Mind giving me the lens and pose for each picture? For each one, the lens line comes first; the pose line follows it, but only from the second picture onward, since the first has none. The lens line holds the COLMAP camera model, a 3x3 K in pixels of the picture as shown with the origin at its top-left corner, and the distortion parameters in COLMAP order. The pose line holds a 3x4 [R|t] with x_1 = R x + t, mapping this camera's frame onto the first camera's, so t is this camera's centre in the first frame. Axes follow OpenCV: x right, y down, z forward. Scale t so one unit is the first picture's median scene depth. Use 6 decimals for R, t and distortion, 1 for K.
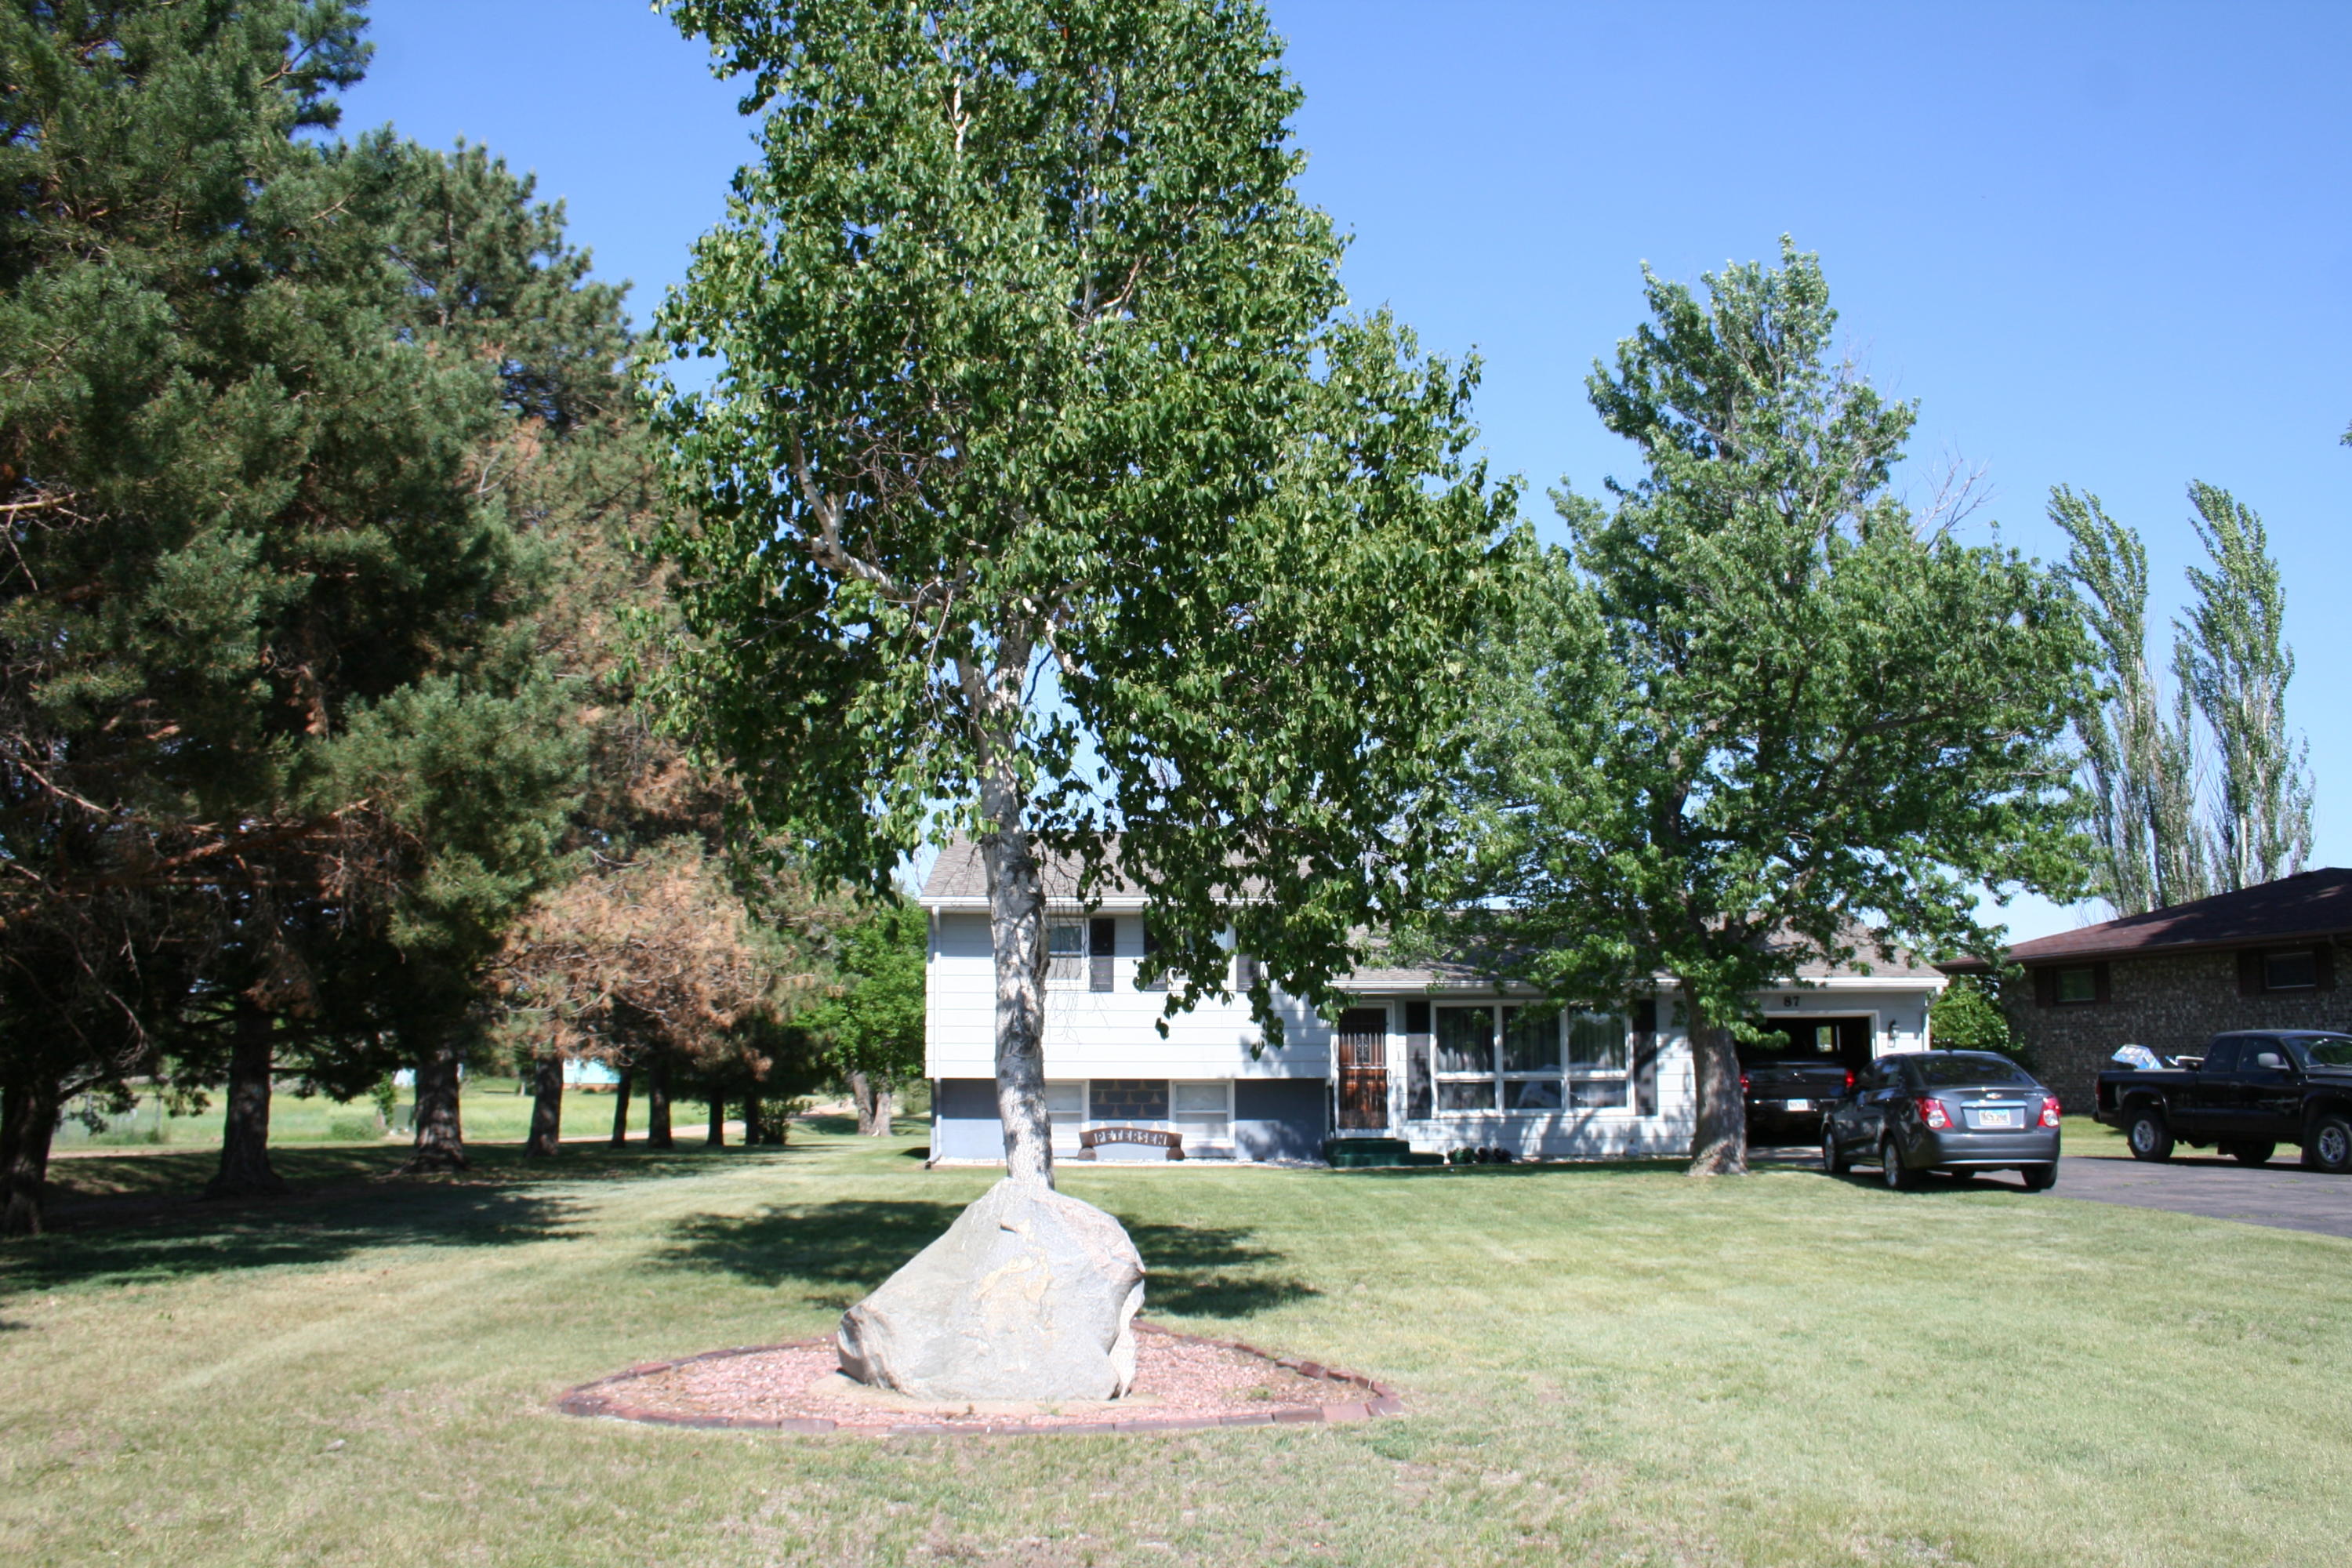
lens RADIAL K [[1999.5, 0, 1189.2], [0, 1999.5, 786.0], [0, 0, 1]] dist [-0.153849, 0.132054]
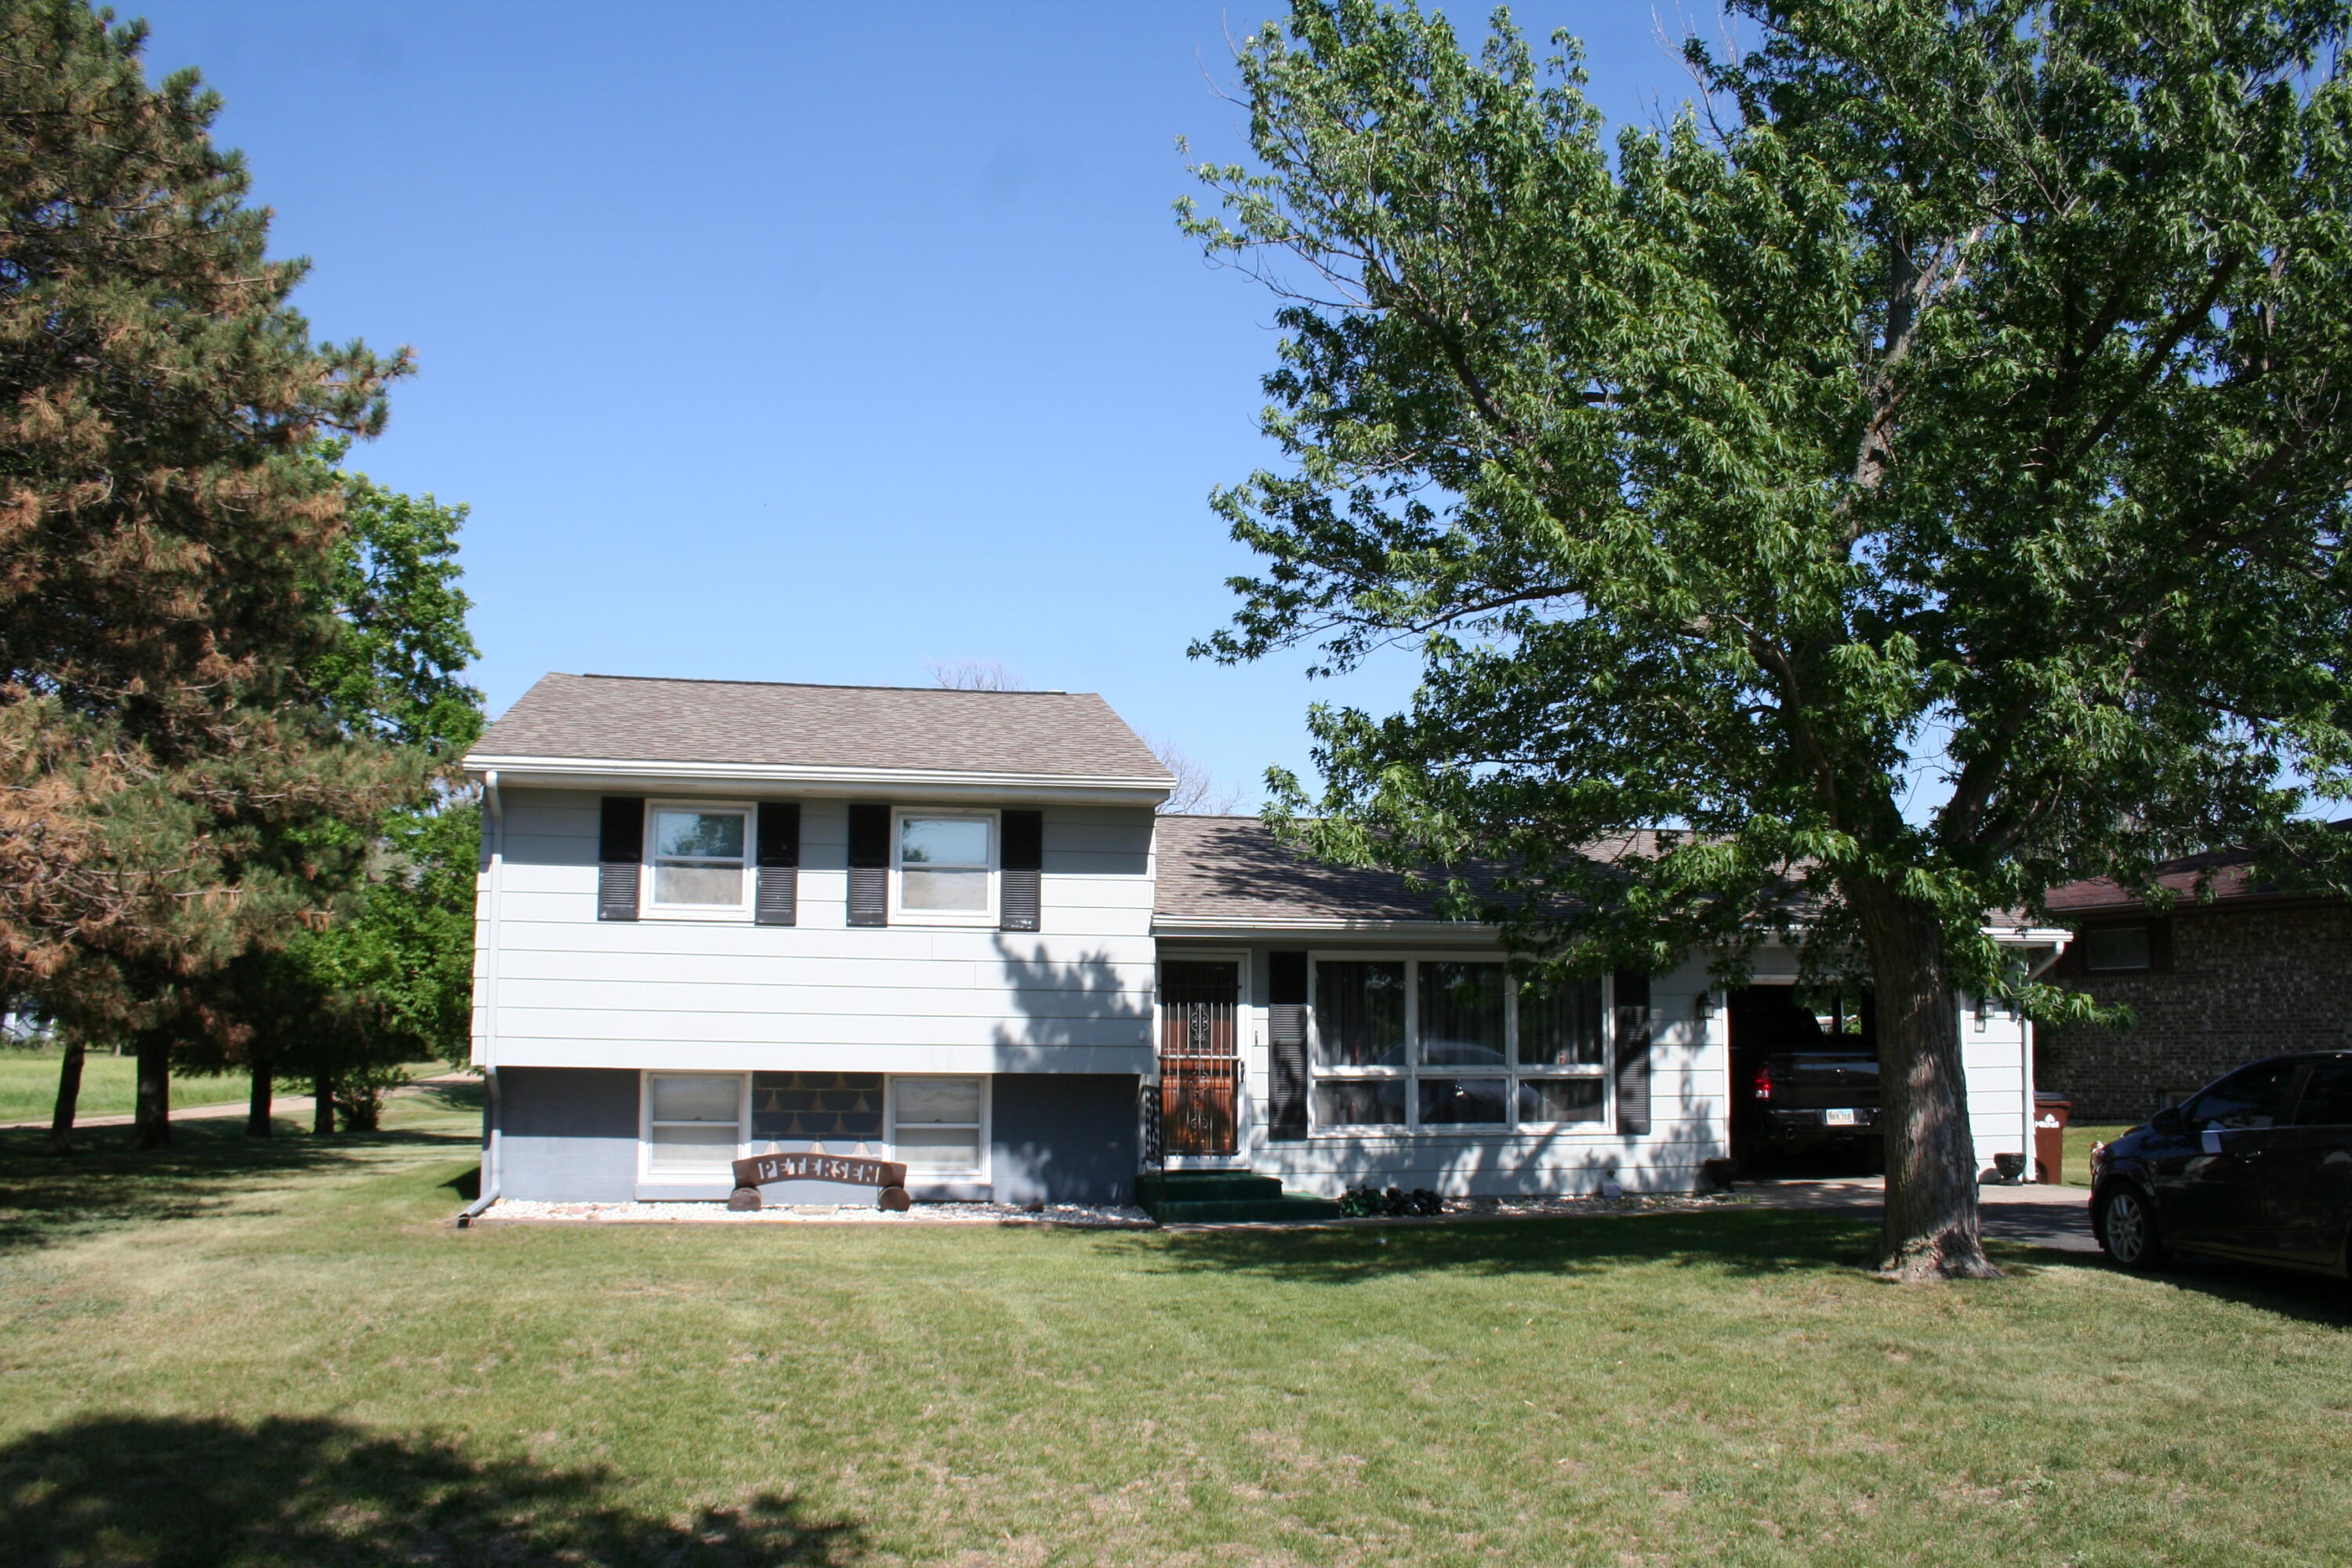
lens RADIAL K [[1999.5, 0, 1169.9], [0, 1999.5, 801.7], [0, 0, 1]] dist [-0.153849, 0.132054]
pose [[0.990095, 0.028515, 0.137472, -0.009803], [-0.031810, 0.999255, 0.021833, 0.048781], [-0.136747, -0.025990, 0.990265, 0.393101]]
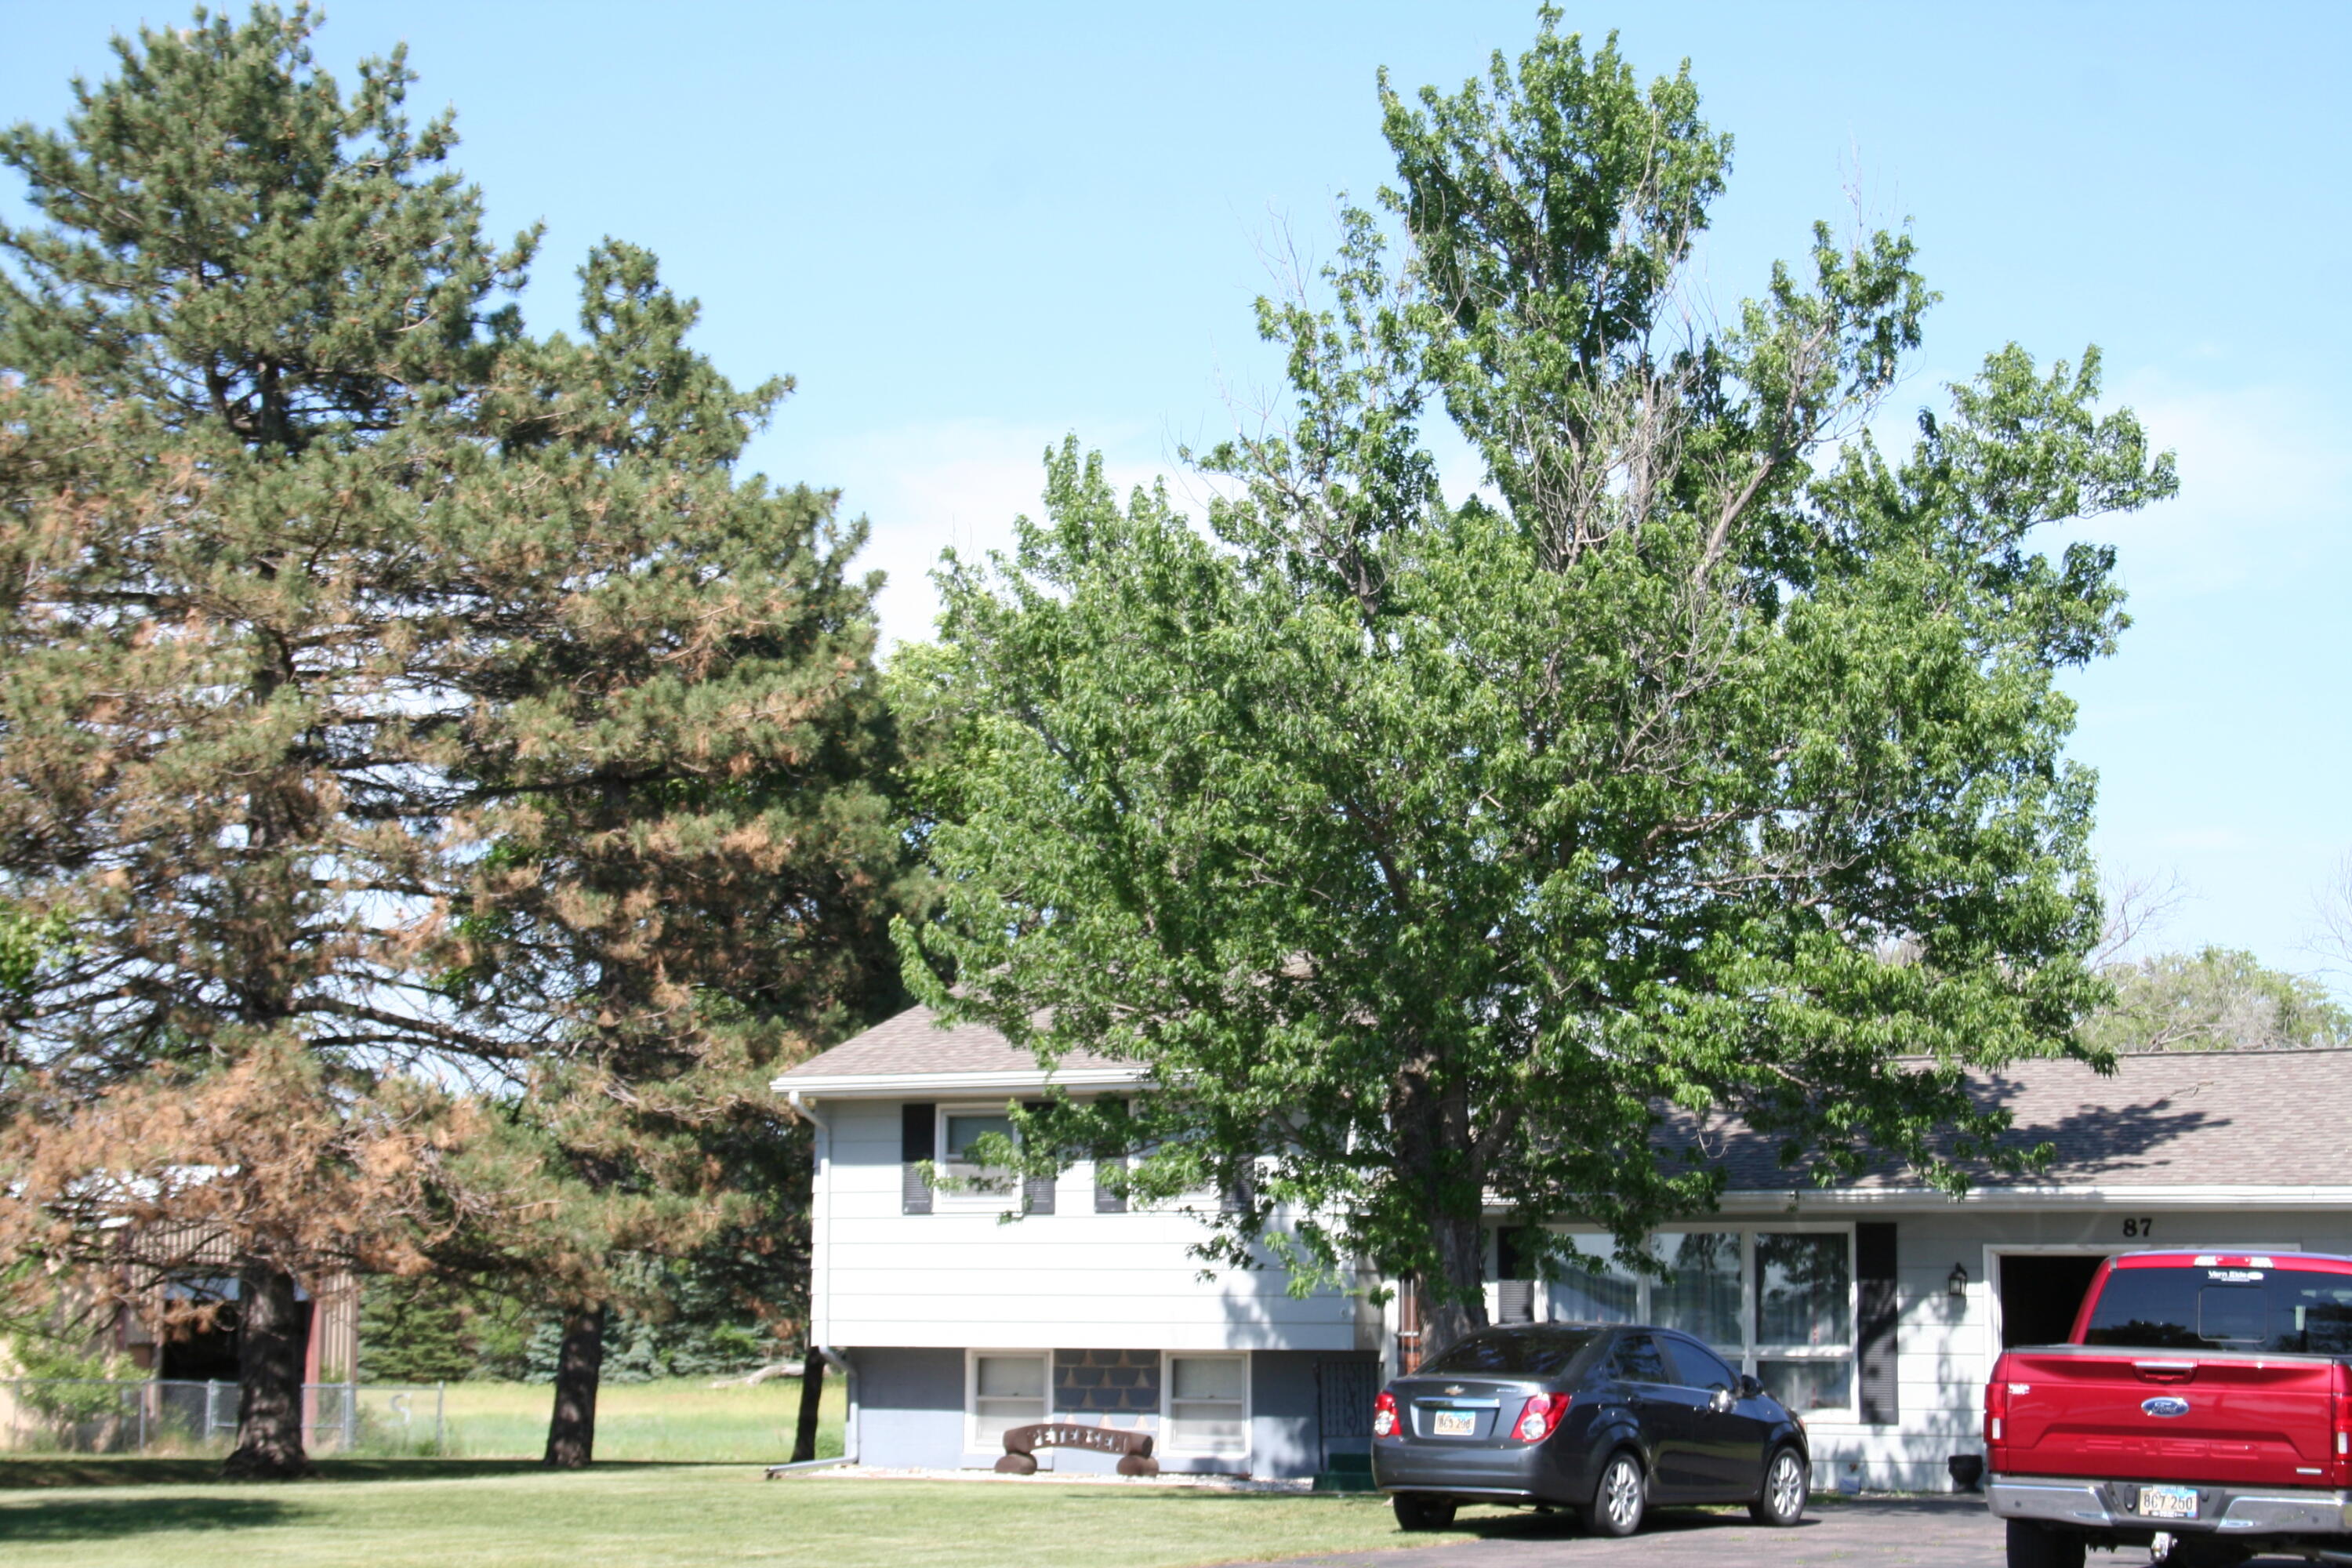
lens RADIAL K [[4564.5, 0, 1167.5], [0, 4564.5, 760.2], [0, 0, 1]] dist [0.056969, 0.000000]
pose [[0.843741, -0.058425, -0.533561, 0.797280], [0.066710, 0.997765, -0.003763, -0.037711], [0.532588, -0.032419, 0.845753, -0.243170]]
